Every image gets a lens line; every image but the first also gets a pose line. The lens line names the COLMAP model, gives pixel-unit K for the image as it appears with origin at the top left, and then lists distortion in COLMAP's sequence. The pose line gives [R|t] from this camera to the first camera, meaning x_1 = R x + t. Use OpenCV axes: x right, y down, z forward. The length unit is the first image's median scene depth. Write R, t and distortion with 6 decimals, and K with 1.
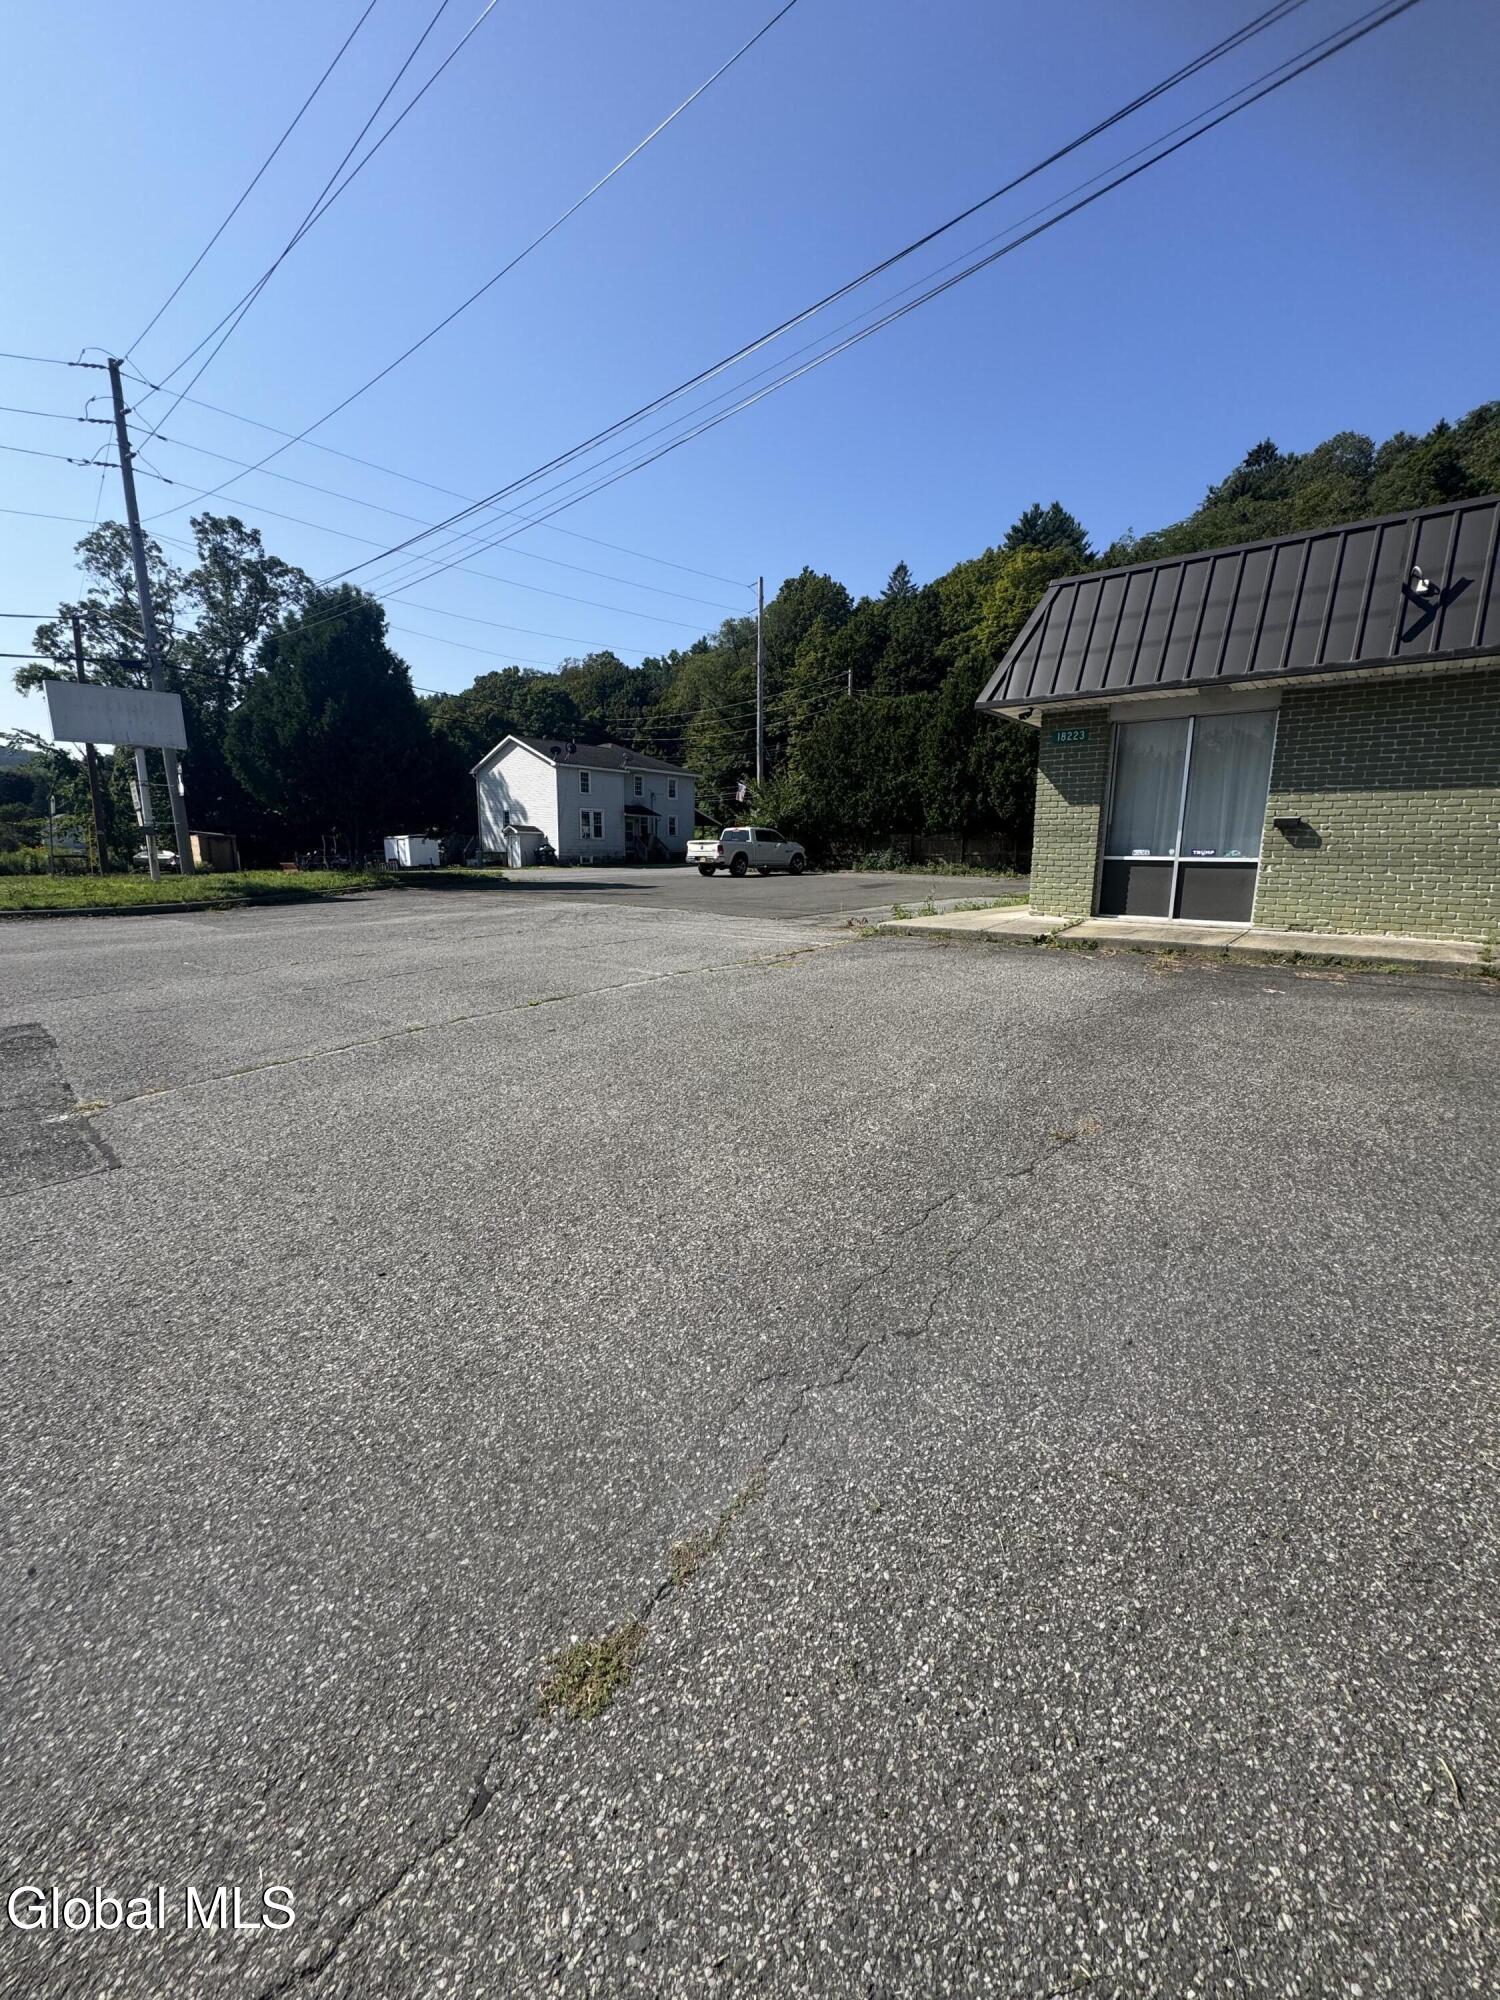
lens RADIAL K [[784.2, 0, 753.0], [0, 784.2, 1001.8], [0, 0, 1]] dist [-0.013277, 0.002286]
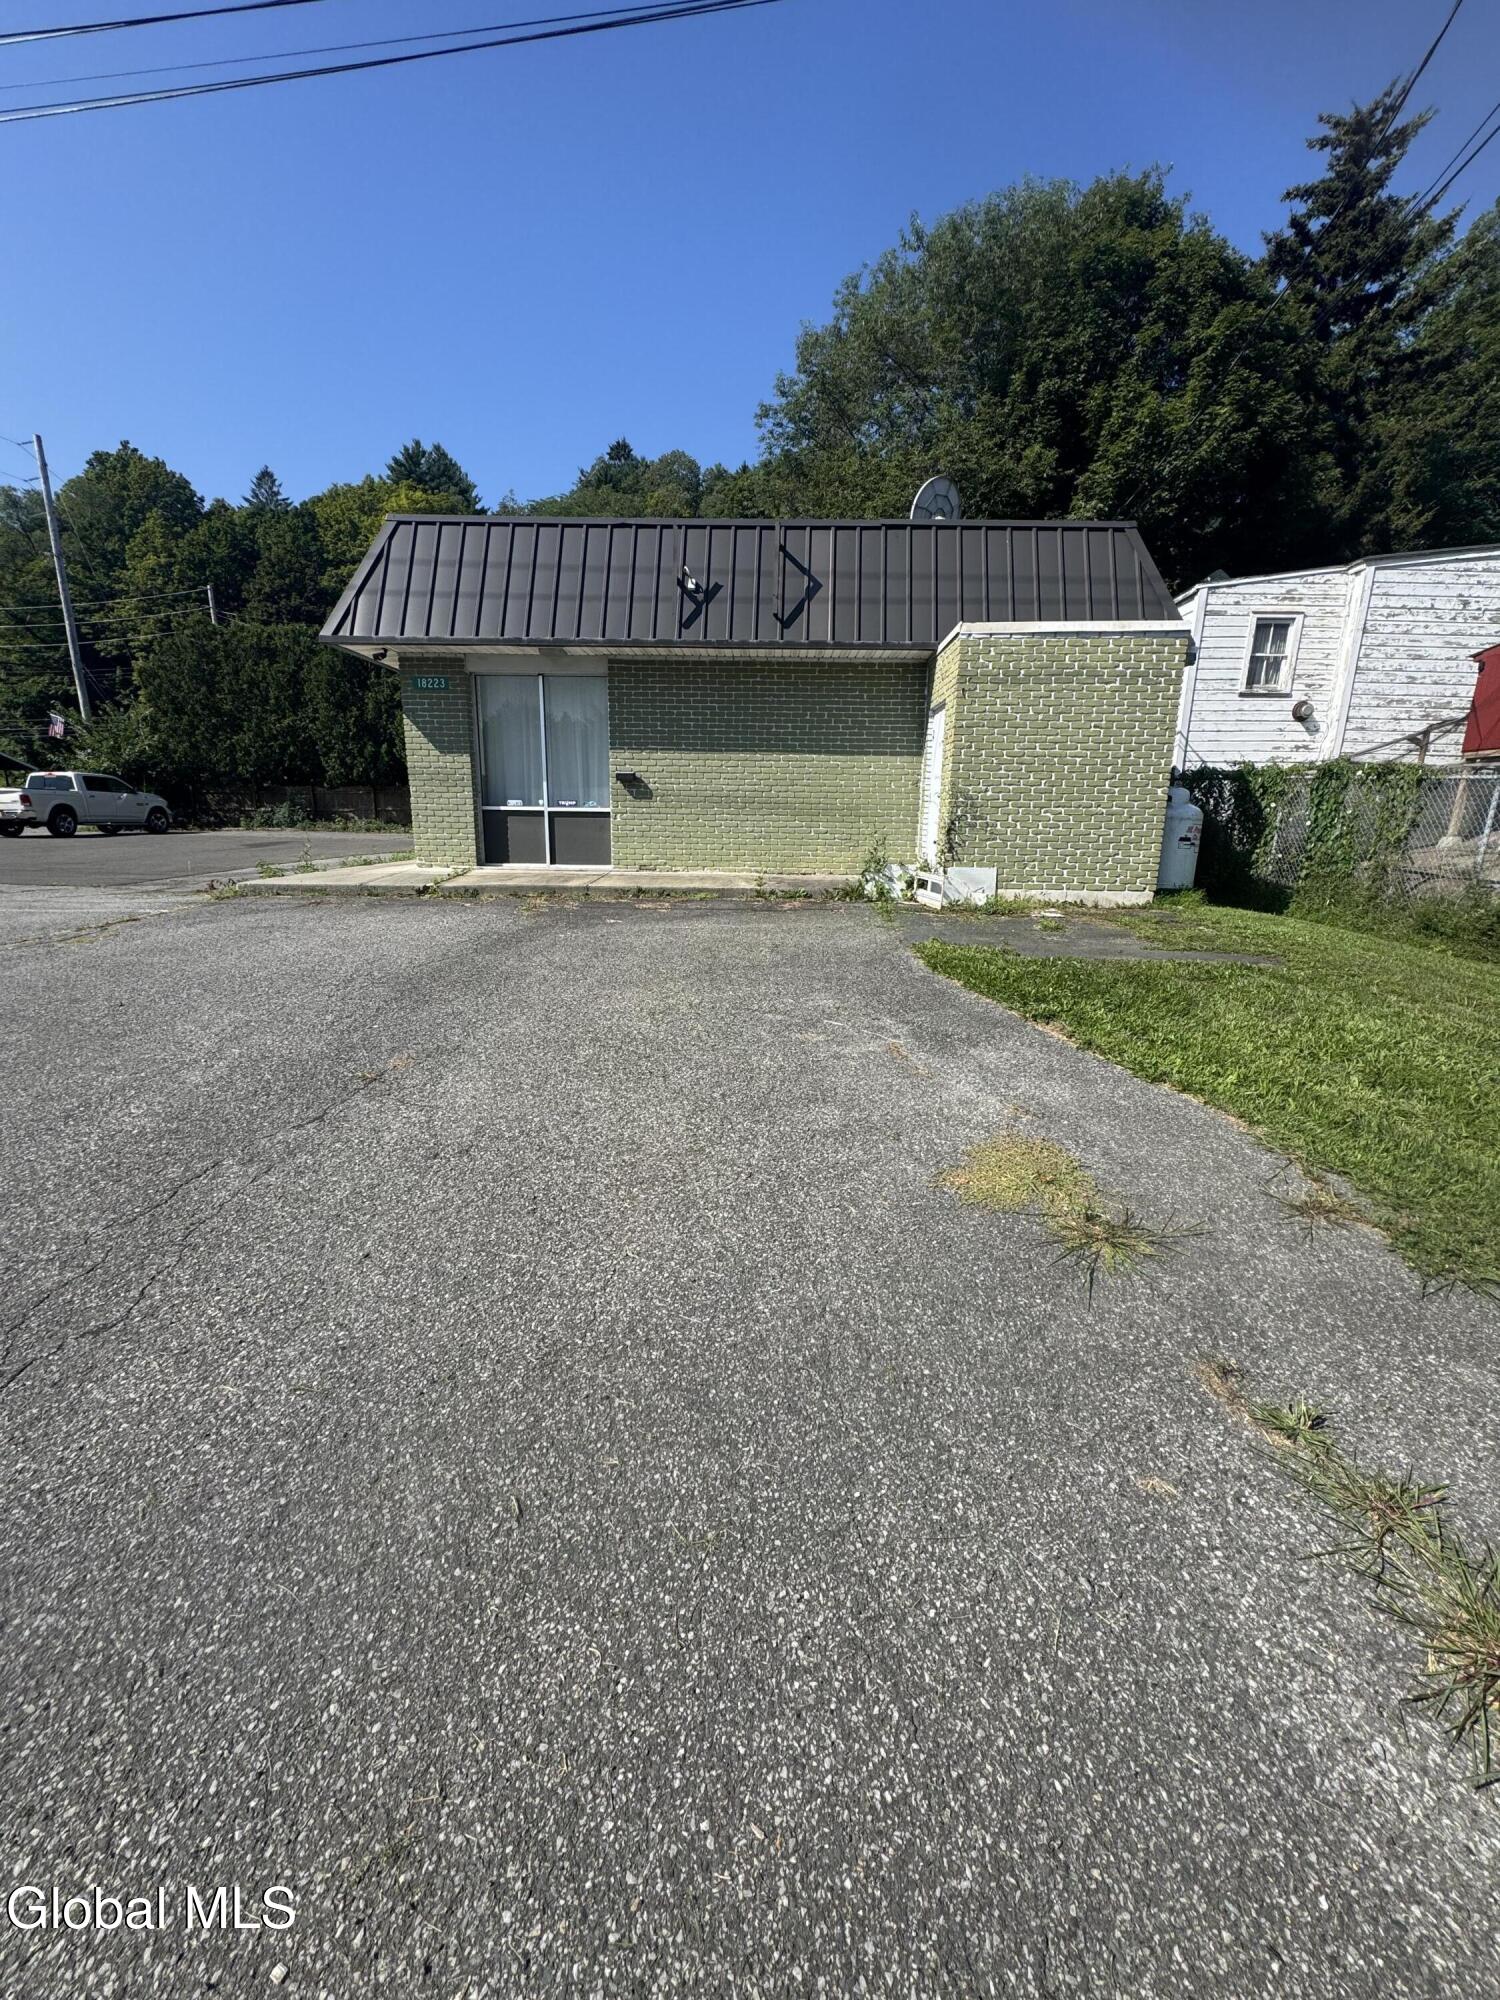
lens RADIAL K [[784.2, 0, 745.0], [0, 784.2, 1000.6], [0, 0, 1]] dist [-0.013277, 0.002286]
pose [[0.781984, -0.140286, 0.607306, 0.056600], [0.109141, 0.990107, 0.088179, 0.012885], [-0.613668, -0.002672, 0.789559, -0.022677]]
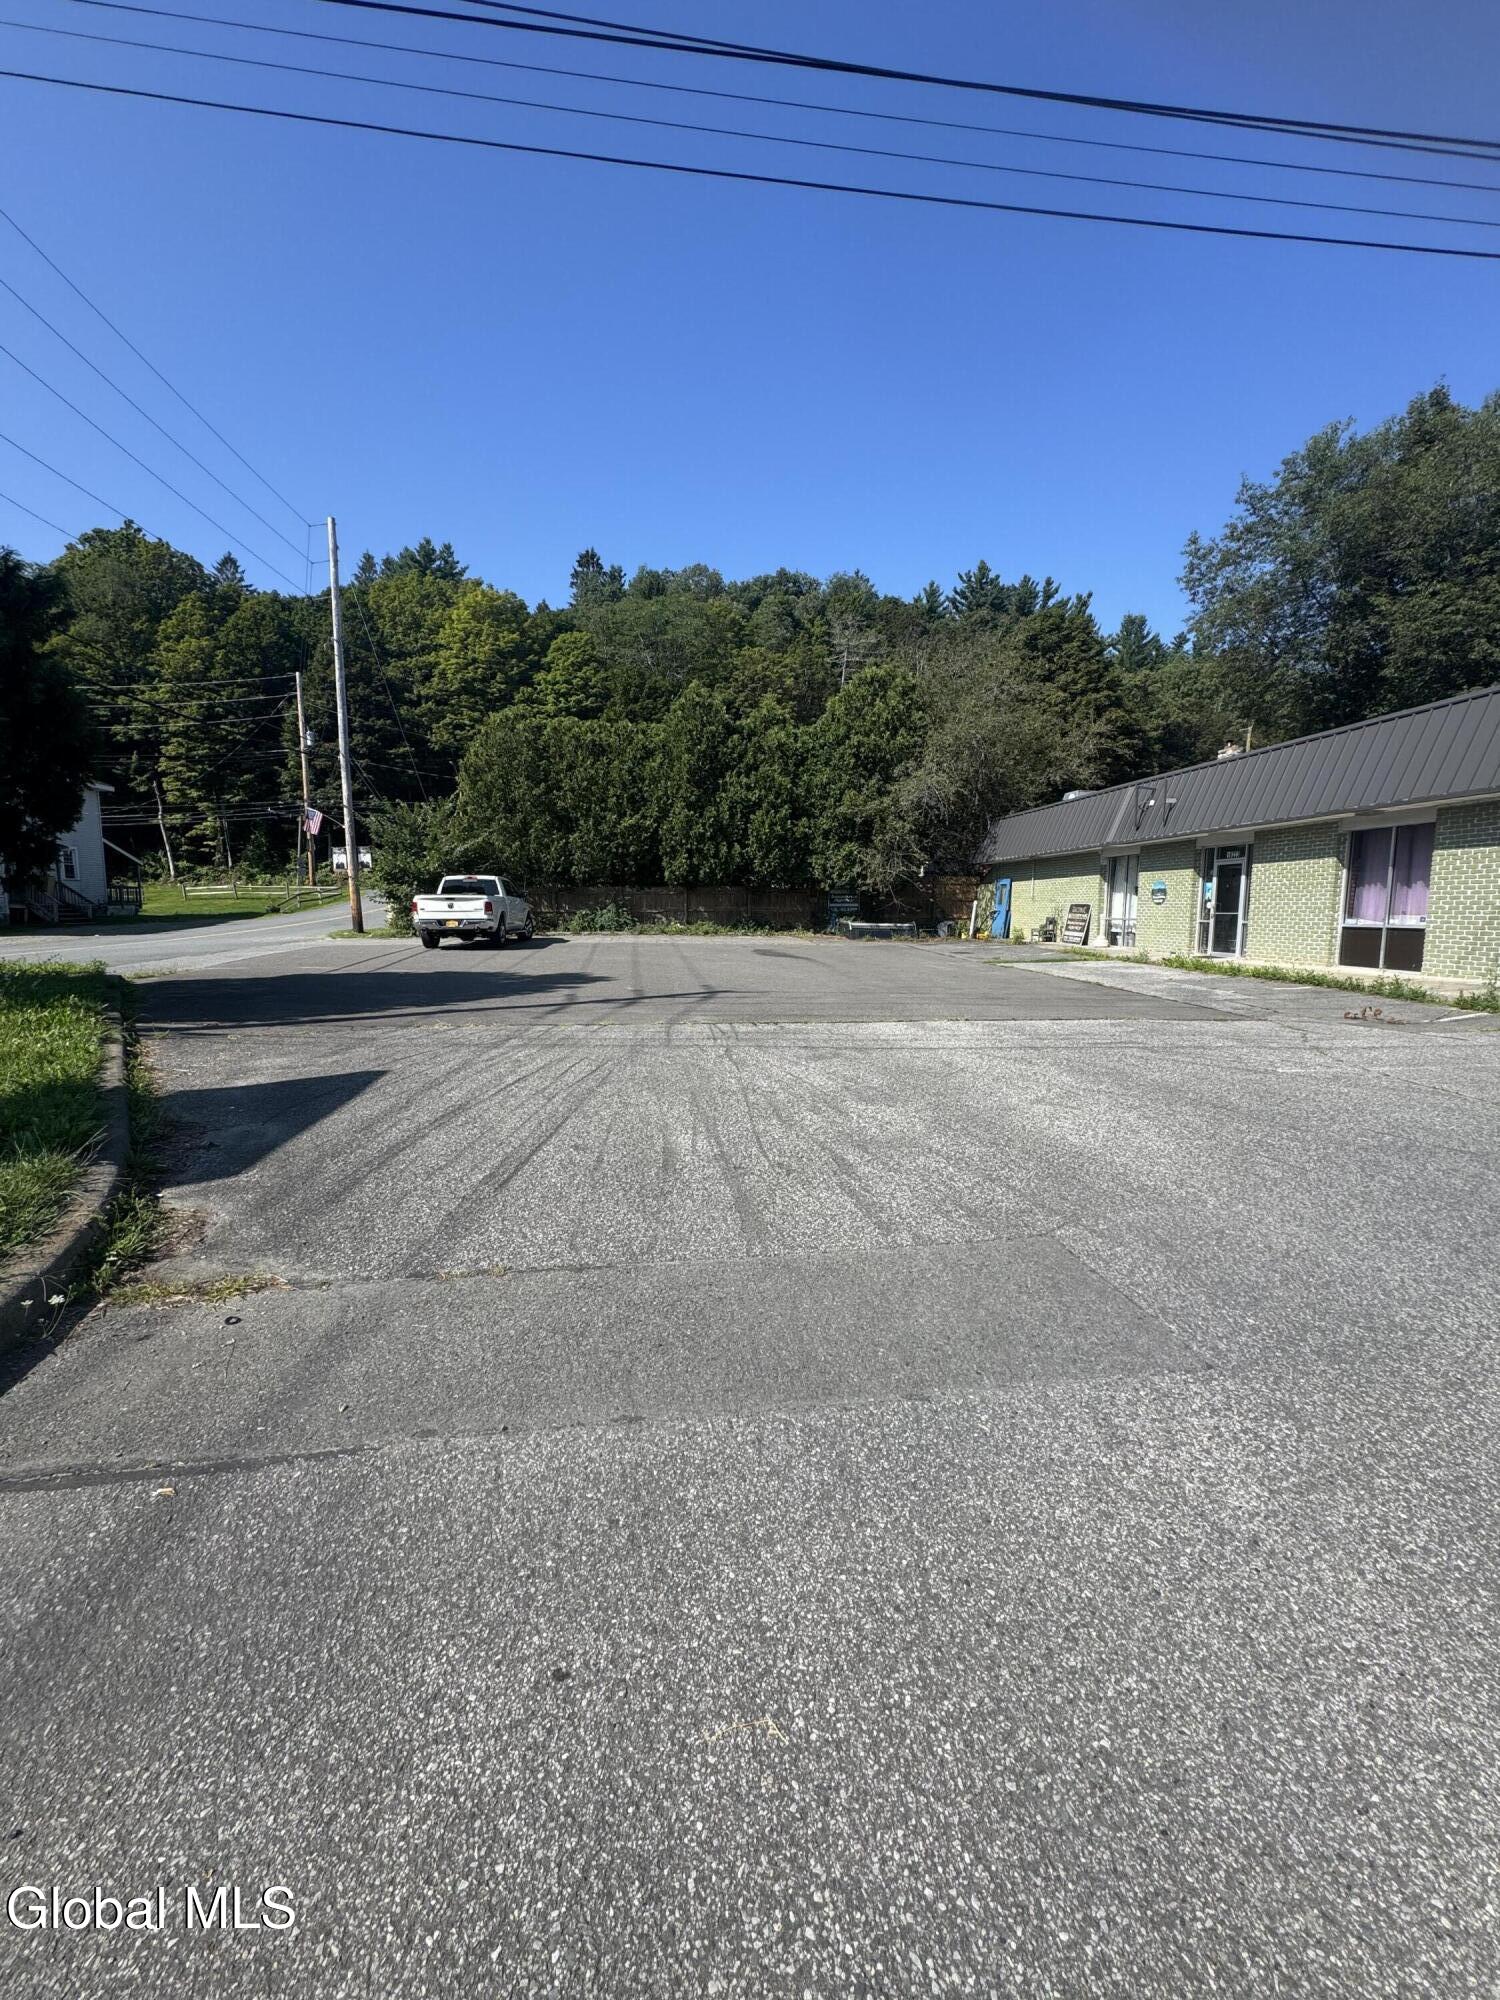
lens RADIAL K [[784.2, 0, 830.4], [0, 784.2, 998.3], [0, 0, 1]] dist [-0.013277, 0.002286]
pose [[0.671456, -0.092351, 0.735268, -1.070240], [0.139019, 0.990286, -0.002572, -0.242097], [-0.727888, 0.103944, 0.677772, 1.085105]]
